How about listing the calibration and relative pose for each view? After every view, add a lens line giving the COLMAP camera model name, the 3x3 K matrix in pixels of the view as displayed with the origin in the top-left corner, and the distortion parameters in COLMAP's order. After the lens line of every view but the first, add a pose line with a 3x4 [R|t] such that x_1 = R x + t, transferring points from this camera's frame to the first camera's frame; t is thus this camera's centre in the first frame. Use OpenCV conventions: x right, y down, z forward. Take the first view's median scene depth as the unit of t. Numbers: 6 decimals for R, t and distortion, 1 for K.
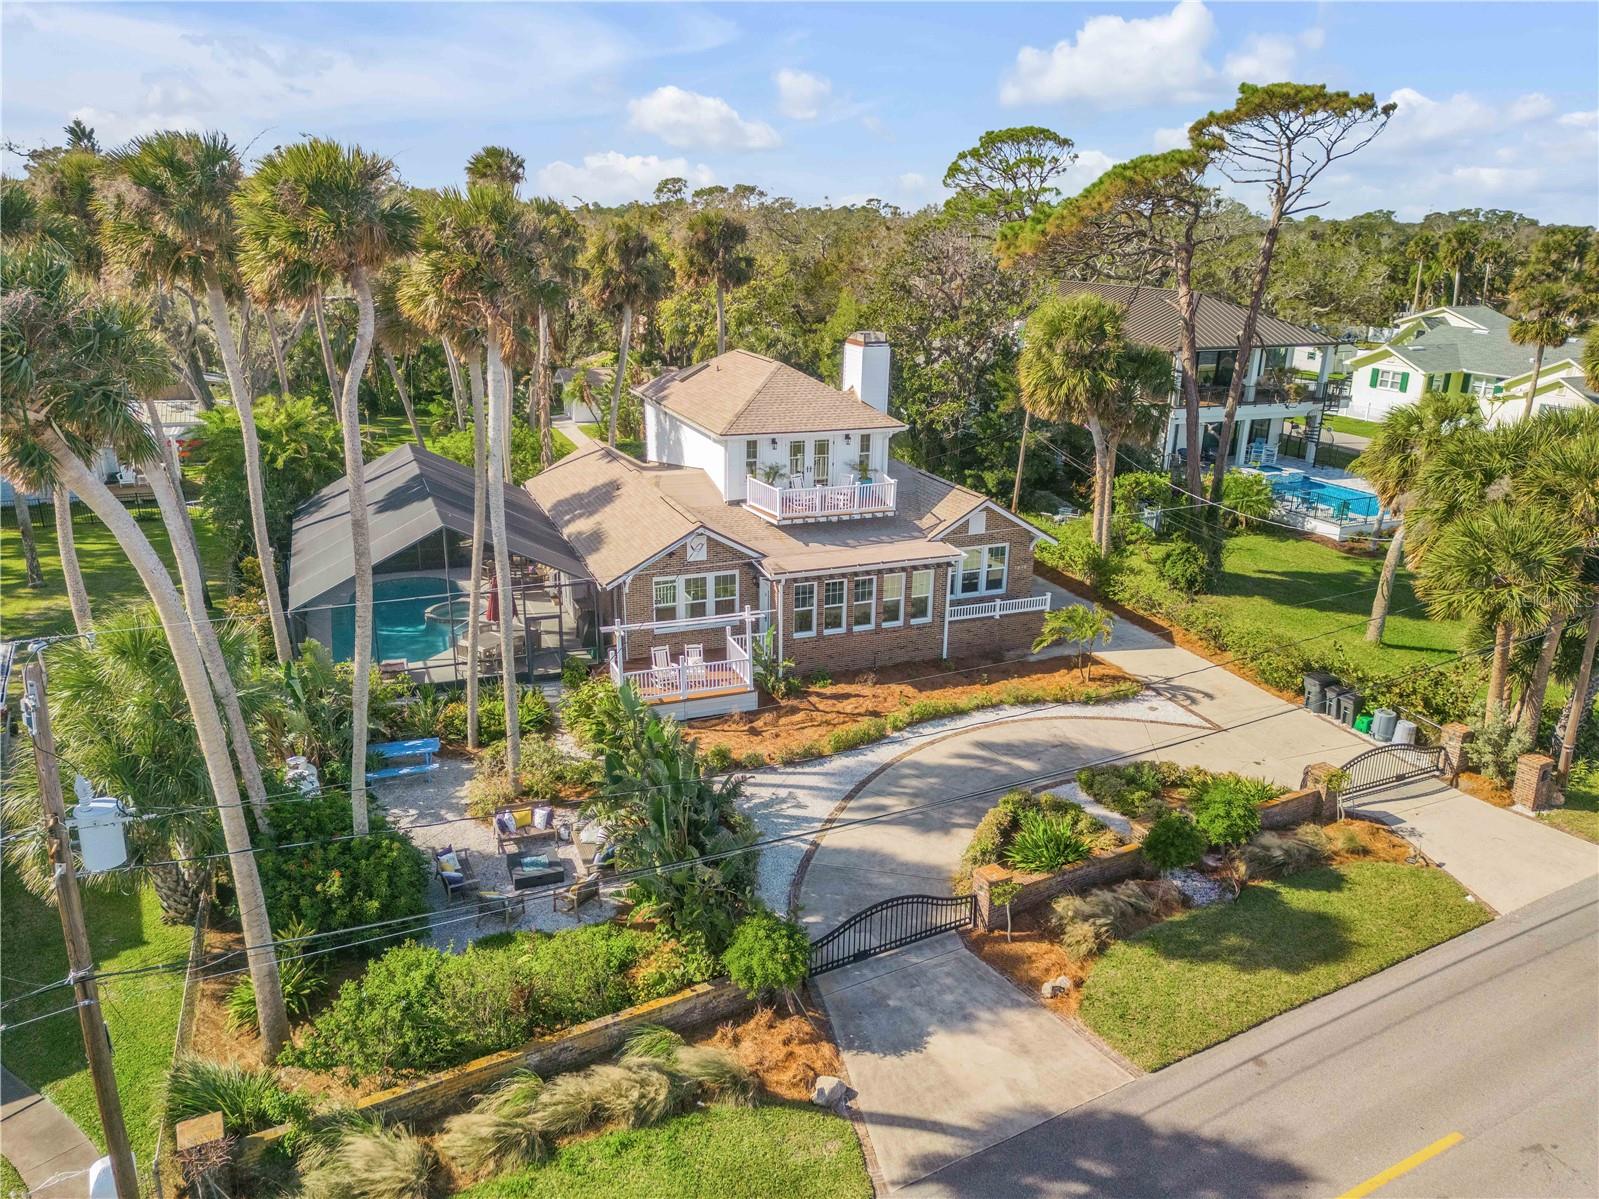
lens RADIAL K [[1132.9, 0, 799.5], [0, 1132.9, 599.5], [0, 0, 1]] dist [0.082093, -0.079564]
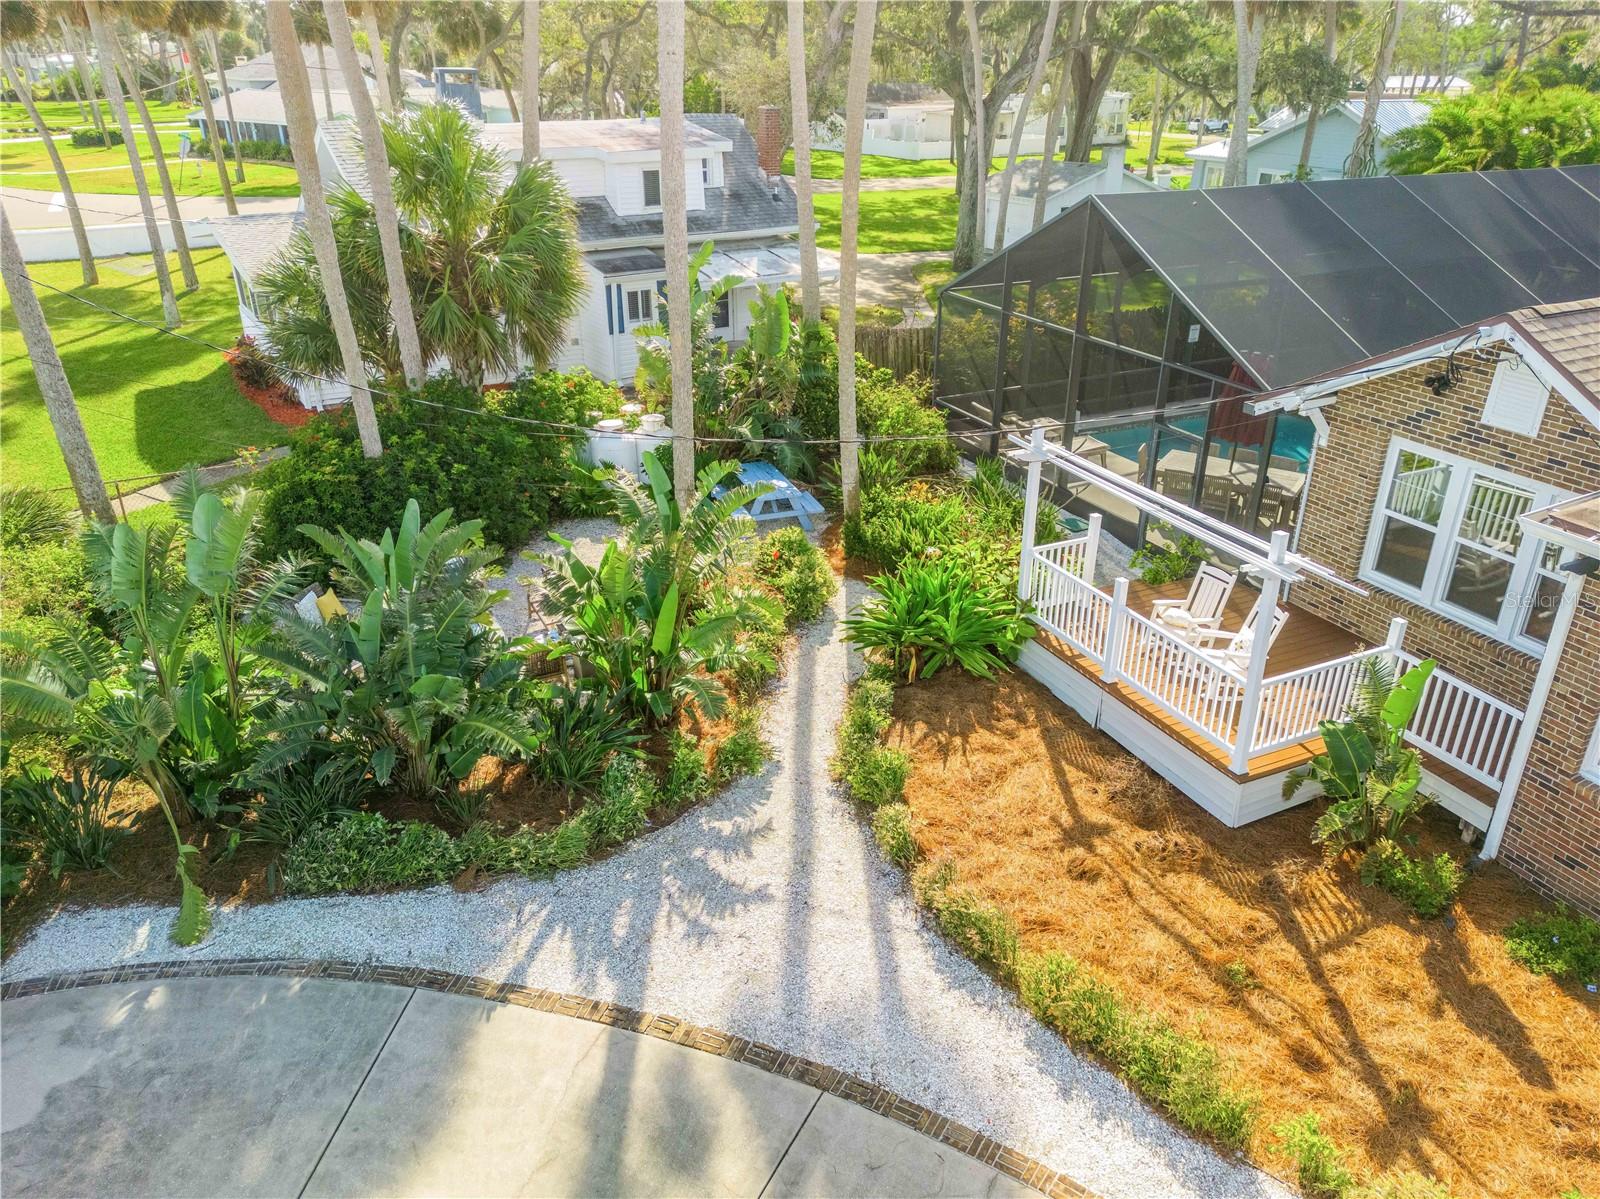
lens RADIAL K [[1133.6, 0, 800.0], [0, 1133.6, 599.5], [0, 0, 1]] dist [0.082093, -0.079564]
pose [[0.063192, 0.411715, -0.909119, 0.270237], [-0.315266, 0.872529, 0.373231, -0.060821], [0.946897, 0.263029, 0.184937, 0.854788]]
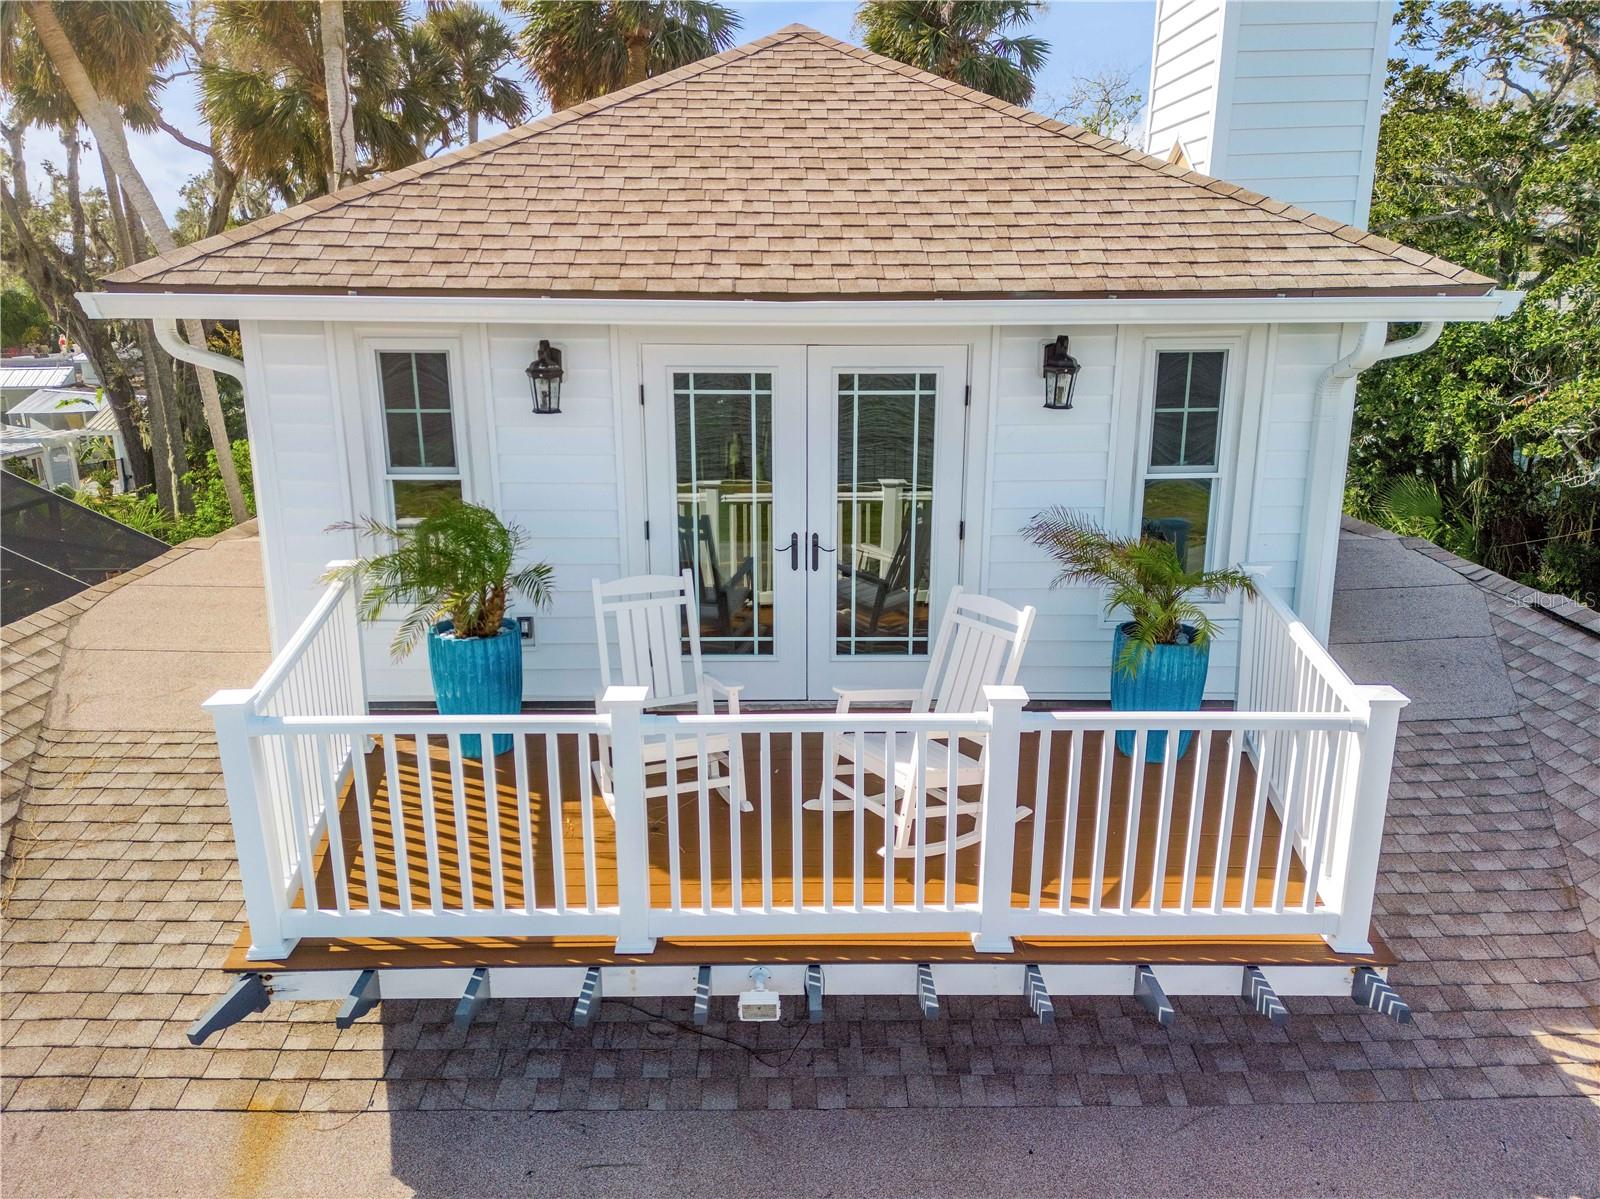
lens RADIAL K [[1175.7, 0, 800.0], [0, 1175.7, 599.5], [0, 0, 1]] dist [0.079185, -0.092463]
pose [[0.928935, 0.068795, -0.363795, 0.090570], [-0.093759, 0.994268, -0.051388, -0.126535], [0.358174, 0.081845, 0.930061, 1.073819]]
